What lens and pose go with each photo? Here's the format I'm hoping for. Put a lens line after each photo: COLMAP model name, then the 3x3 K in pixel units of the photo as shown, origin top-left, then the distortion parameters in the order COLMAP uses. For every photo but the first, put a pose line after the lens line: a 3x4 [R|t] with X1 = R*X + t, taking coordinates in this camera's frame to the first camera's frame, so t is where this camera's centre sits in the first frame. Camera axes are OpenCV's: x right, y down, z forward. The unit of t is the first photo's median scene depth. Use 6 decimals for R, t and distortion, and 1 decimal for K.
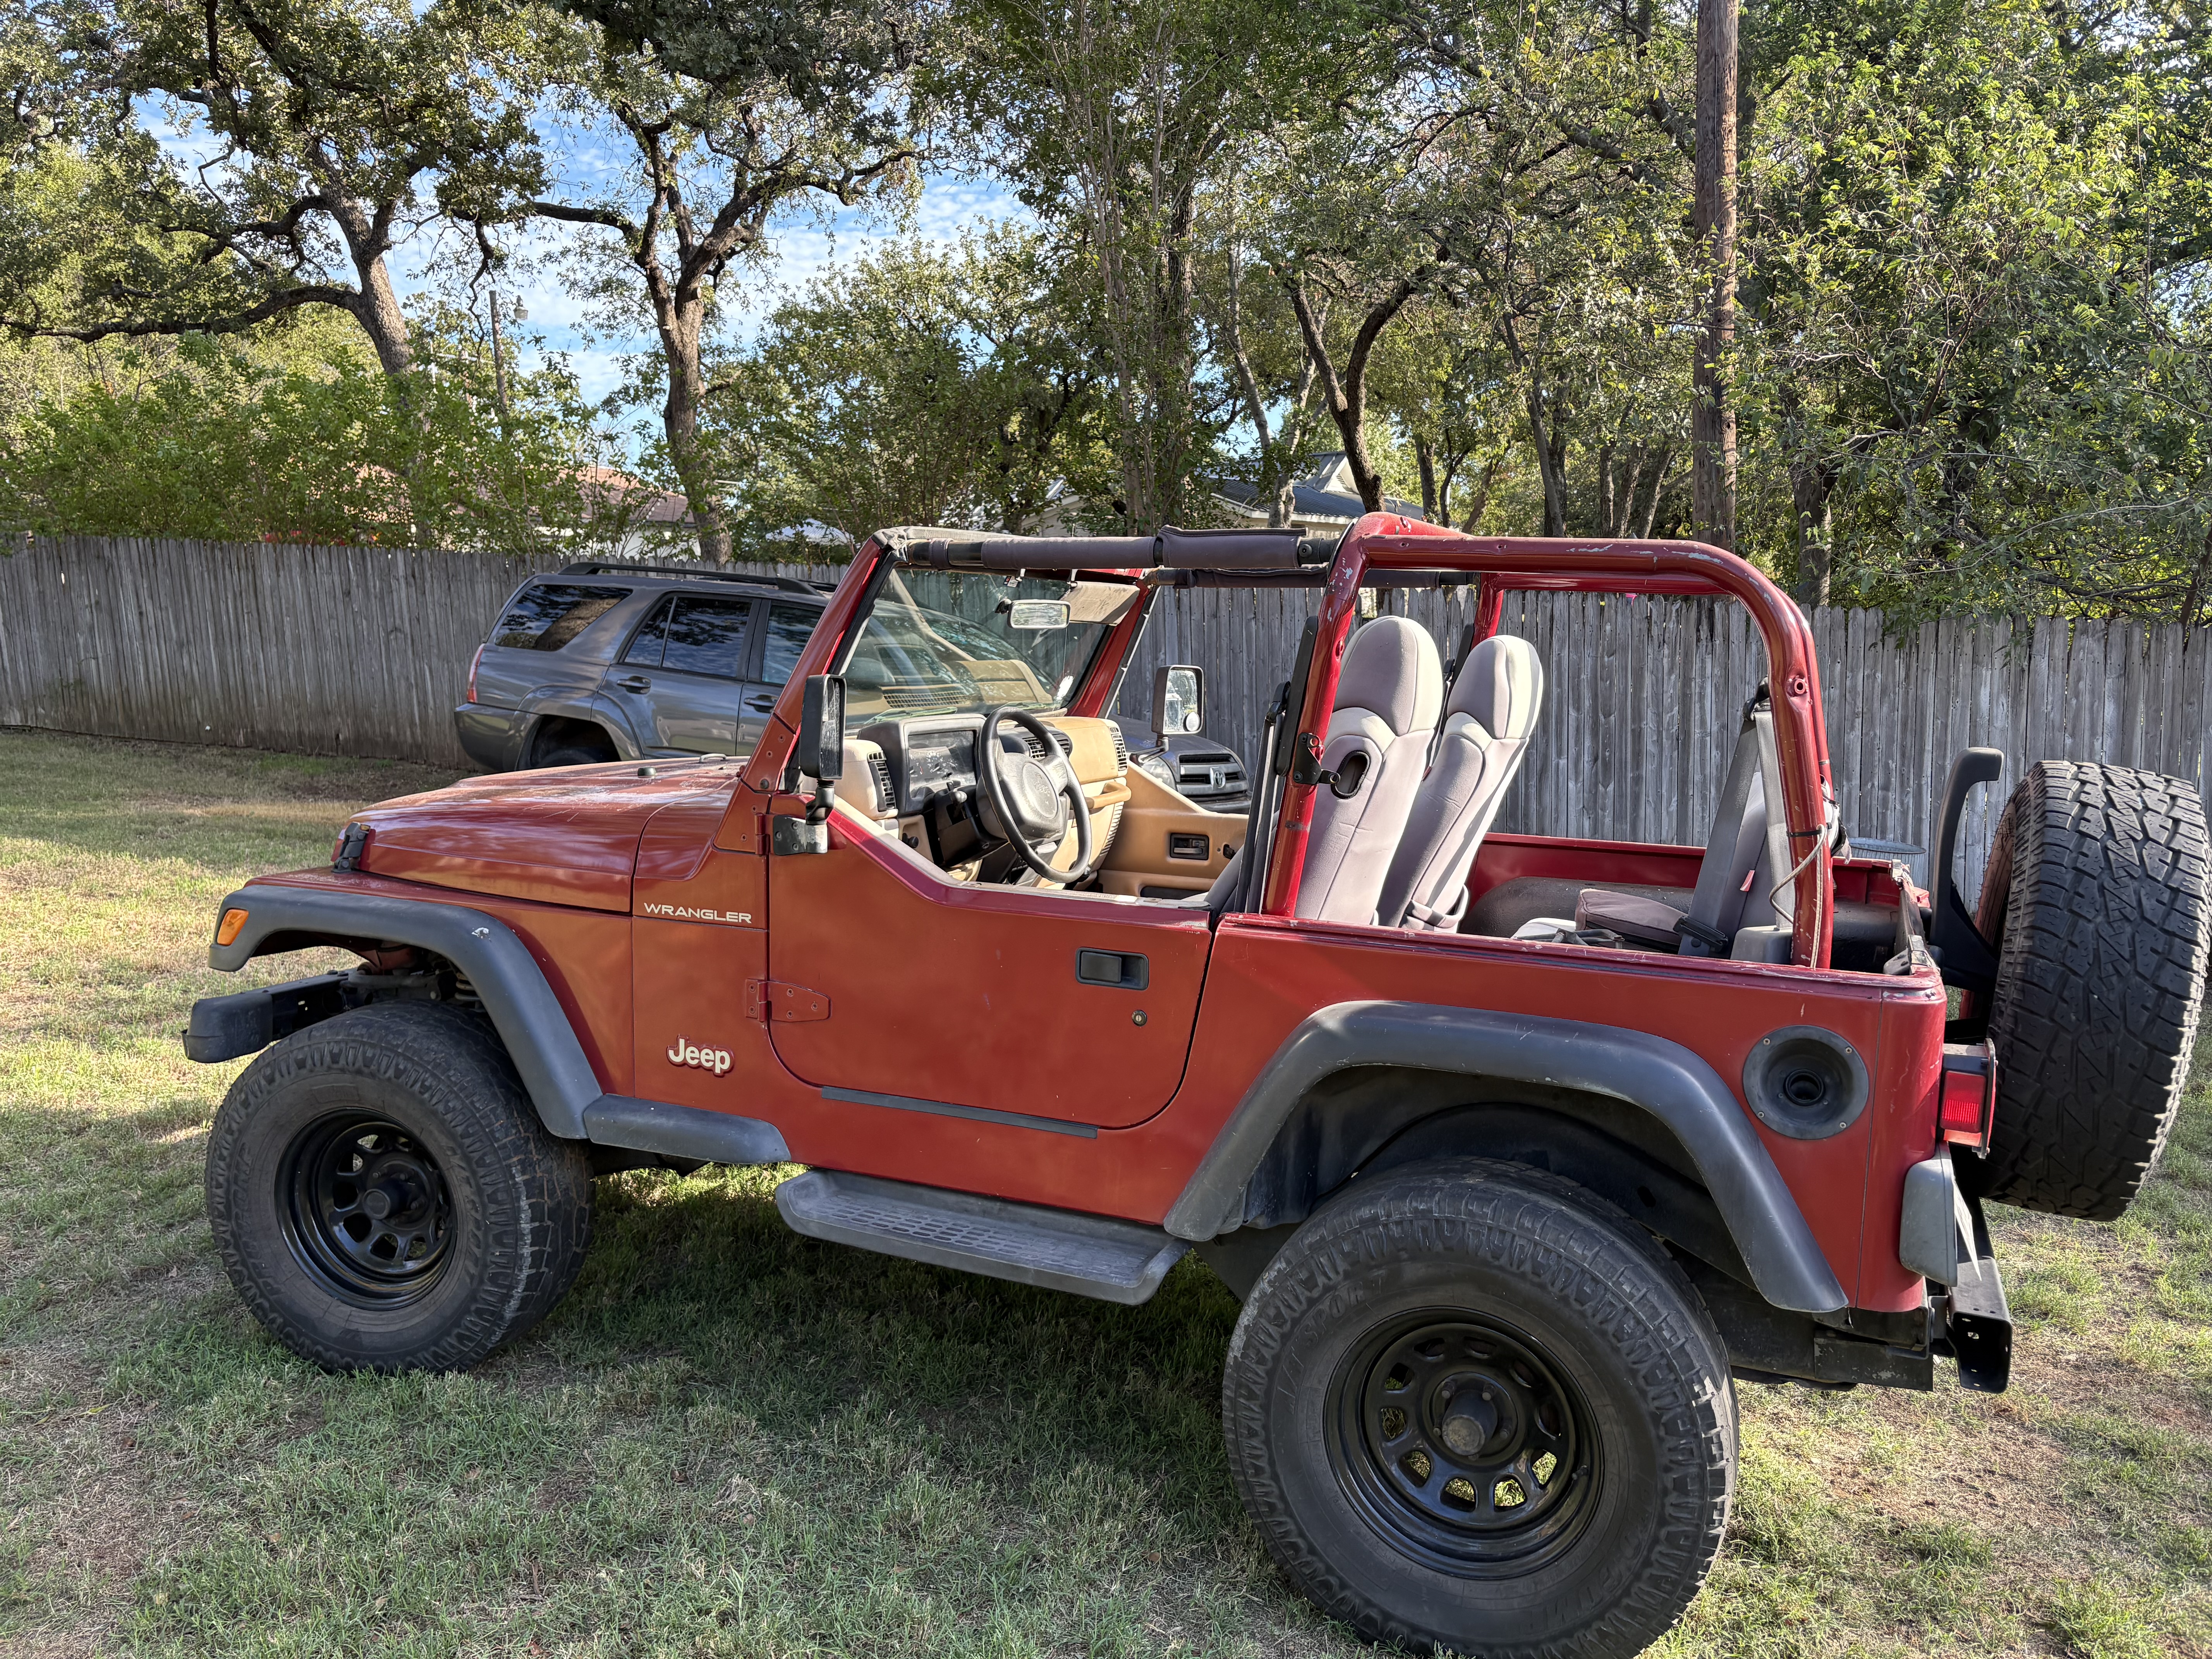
lens RADIAL K [[1641.9, 0, 1106.0], [0, 1641.9, 829.5], [0, 0, 1]] dist [-0.001357, 0.001088]
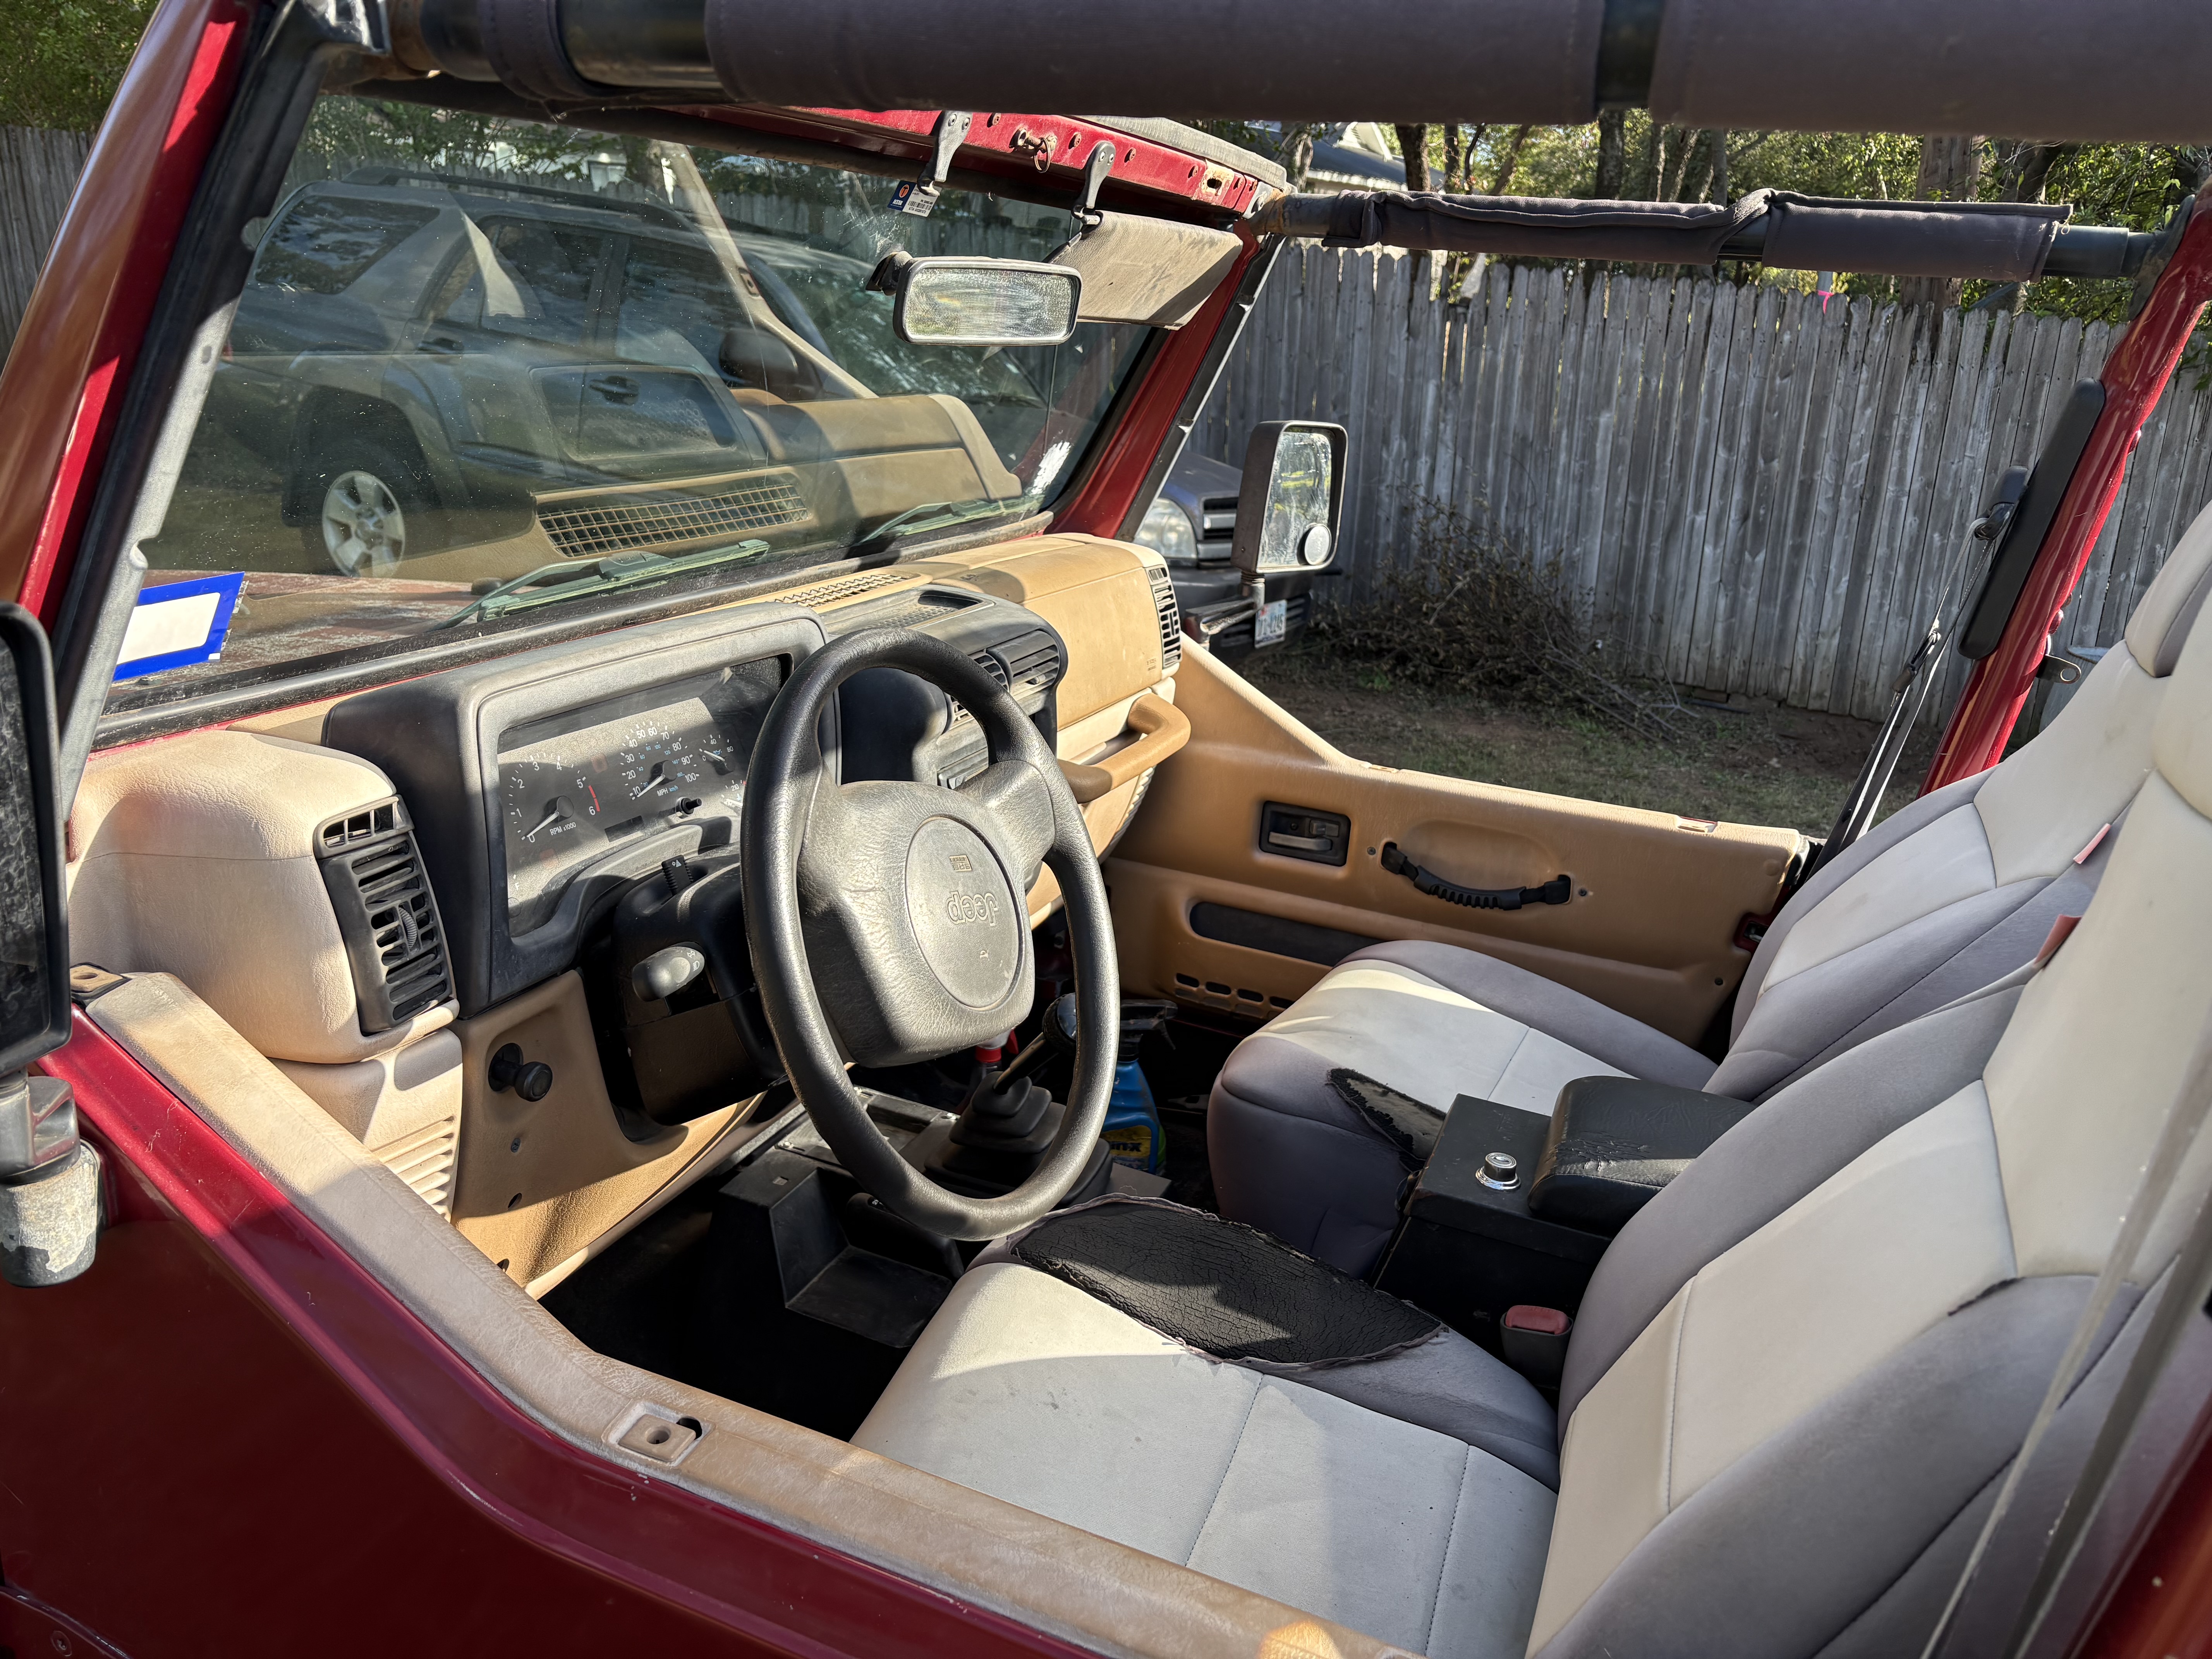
lens RADIAL K [[1641.9, 0, 1106.0], [0, 1641.9, 829.5], [0, 0, 1]] dist [-0.001357, 0.001088]
pose [[0.998656, 0.044338, 0.026841, -0.016821], [-0.048704, 0.979910, 0.193404, -0.073904], [-0.017727, -0.194451, 0.980752, 0.523901]]
